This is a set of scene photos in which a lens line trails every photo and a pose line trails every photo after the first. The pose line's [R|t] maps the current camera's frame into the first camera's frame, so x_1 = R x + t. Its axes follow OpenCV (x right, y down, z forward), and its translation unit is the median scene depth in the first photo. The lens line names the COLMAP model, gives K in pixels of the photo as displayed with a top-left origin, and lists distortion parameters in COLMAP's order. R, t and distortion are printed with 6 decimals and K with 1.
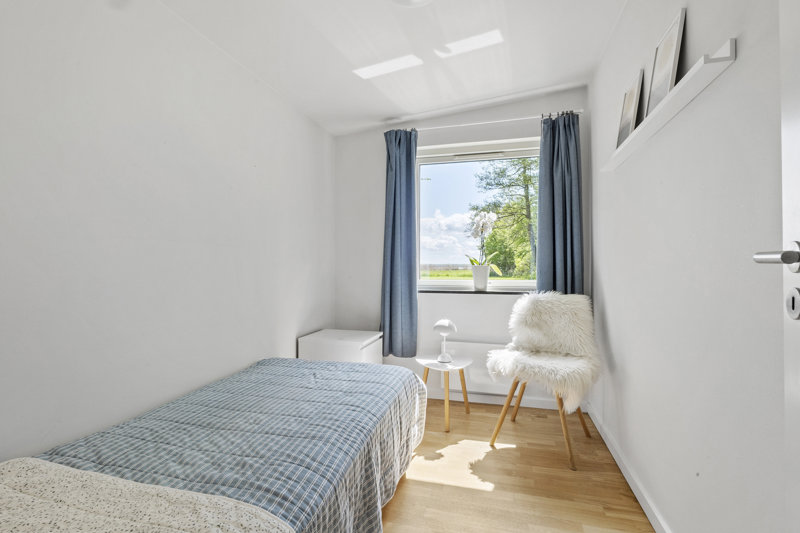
lens RADIAL K [[382.3, 0, 400.0], [0, 382.3, 266.5], [0, 0, 1]] dist [-0.000901, -0.000184]
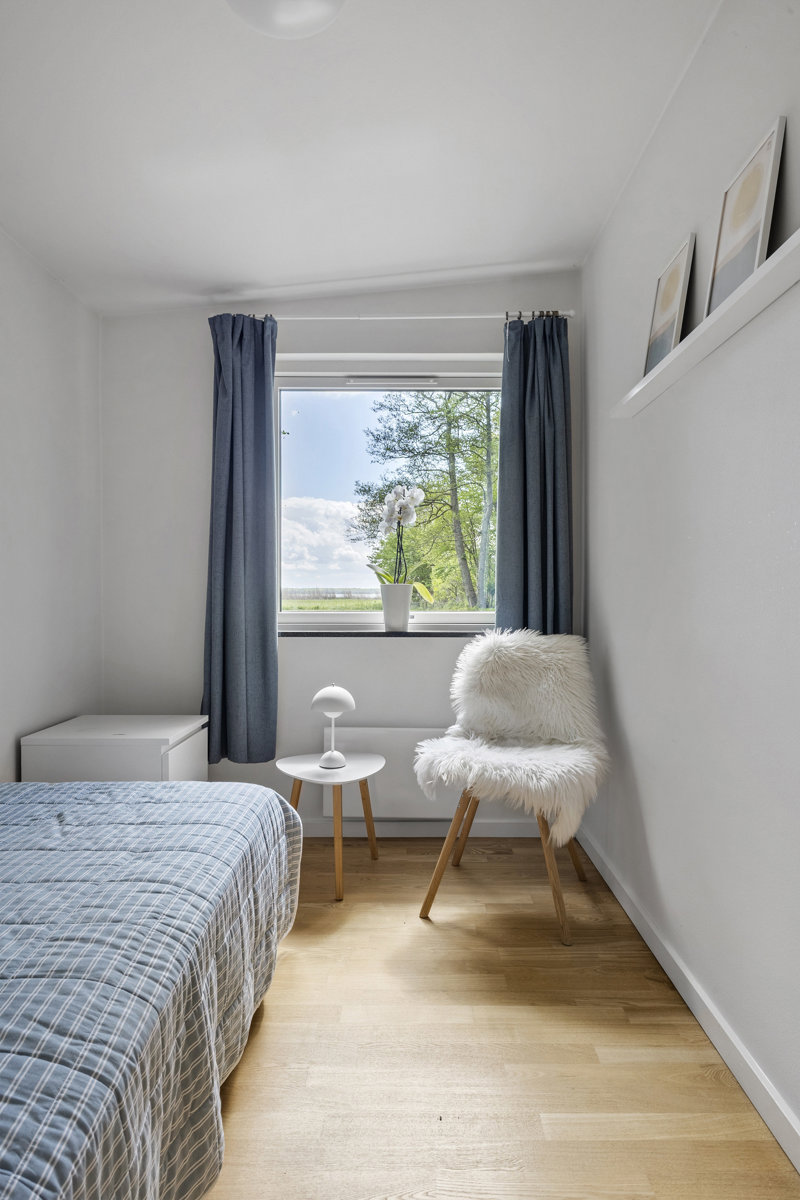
lens RADIAL K [[662.5, 0, 404.9], [0, 662.5, 607.7], [0, 0, 1]] dist [0.016086, -0.010965]
pose [[0.965686, -0.003819, 0.259684, -0.024909], [-0.001762, 0.999773, 0.021254, 0.011573], [-0.259706, -0.020983, 0.965460, 0.102351]]
